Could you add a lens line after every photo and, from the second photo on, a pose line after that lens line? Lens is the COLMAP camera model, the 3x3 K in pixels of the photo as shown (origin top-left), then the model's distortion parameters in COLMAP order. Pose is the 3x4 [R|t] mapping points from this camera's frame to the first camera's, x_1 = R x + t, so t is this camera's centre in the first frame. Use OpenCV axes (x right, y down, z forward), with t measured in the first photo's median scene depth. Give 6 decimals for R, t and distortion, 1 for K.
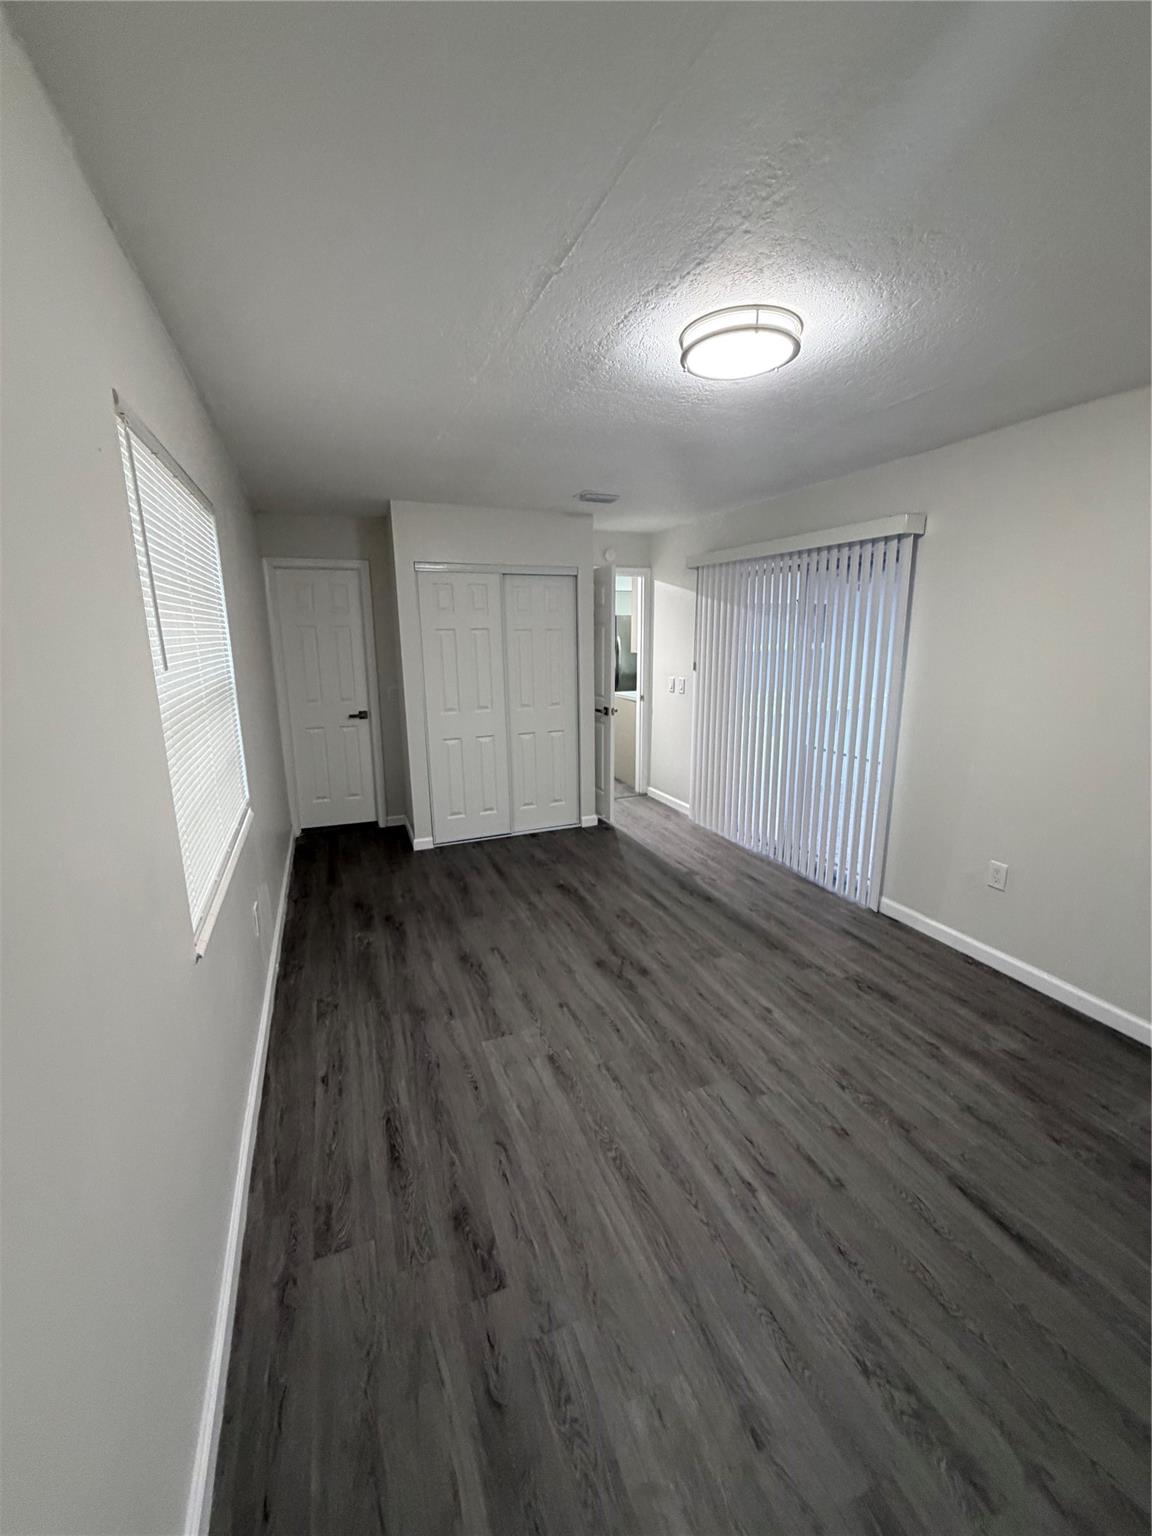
lens RADIAL K [[611.6, 0, 576.0], [0, 611.6, 768.0], [0, 0, 1]] dist [-0.002617, -0.000143]
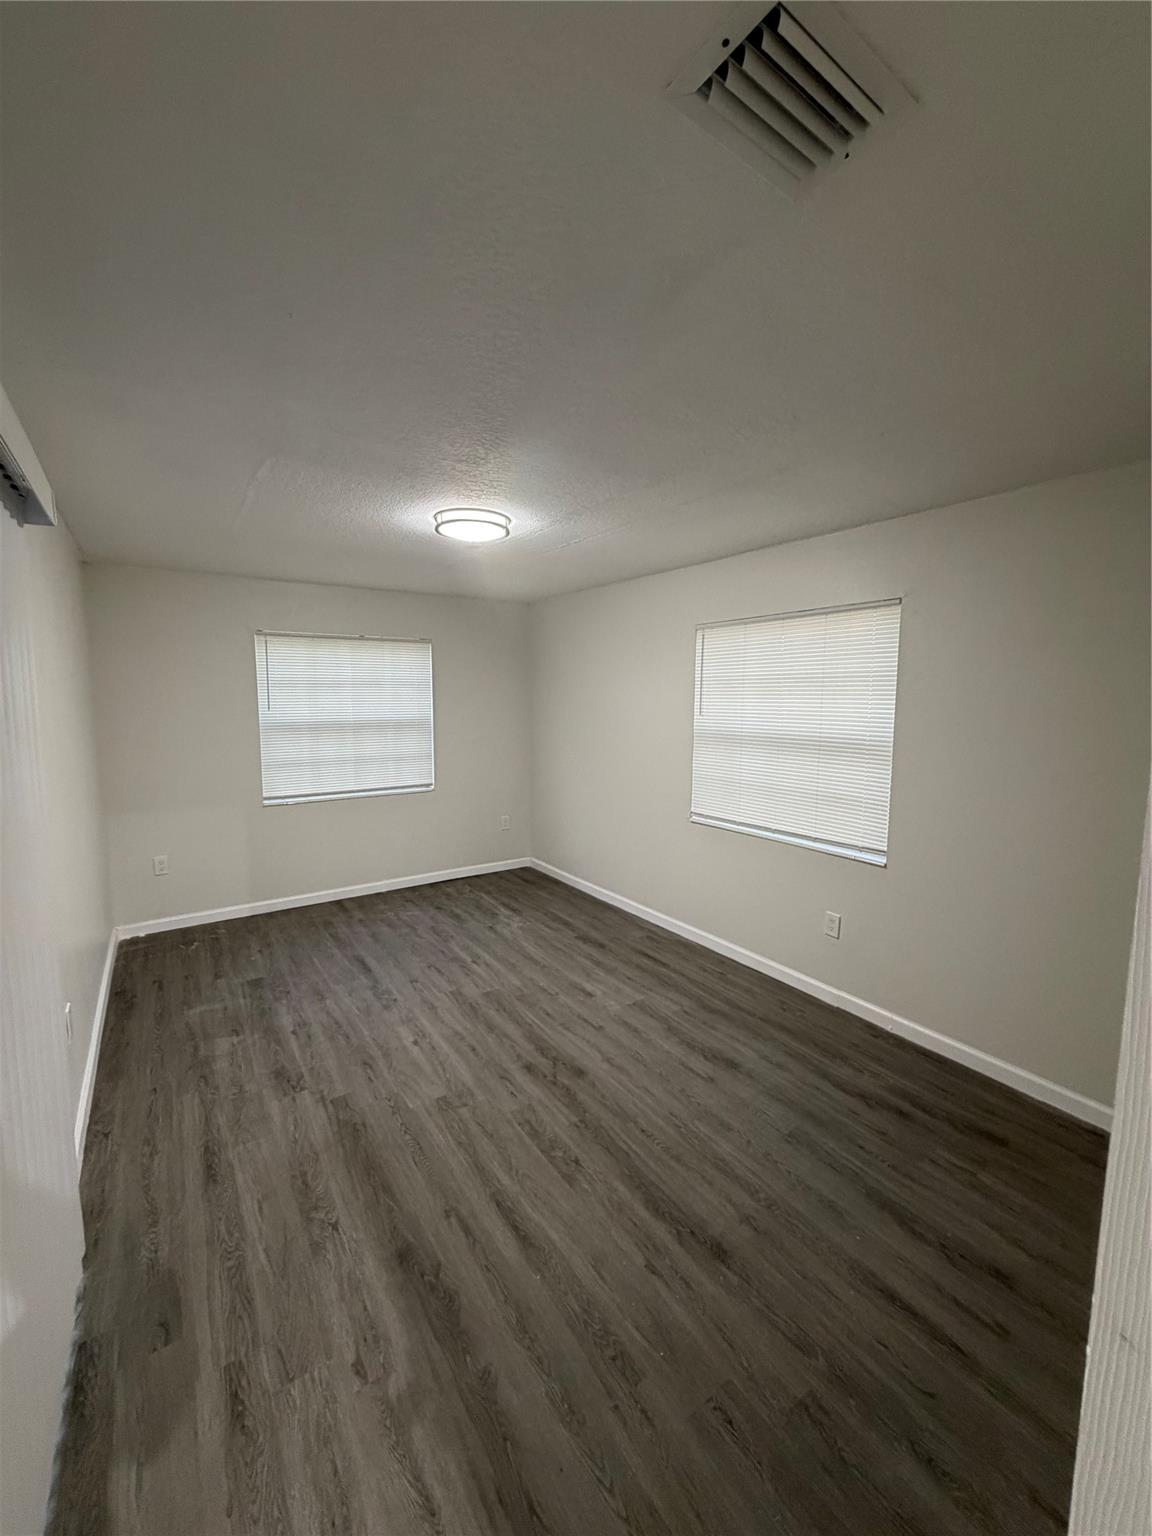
lens RADIAL K [[611.6, 0, 576.0], [0, 611.6, 768.0], [0, 0, 1]] dist [-0.002617, -0.000143]
pose [[-0.977626, 0.026669, -0.208653, 0.235544], [-0.044125, 0.943860, 0.327385, -0.419346], [0.205670, 0.329267, -0.921566, 1.810710]]
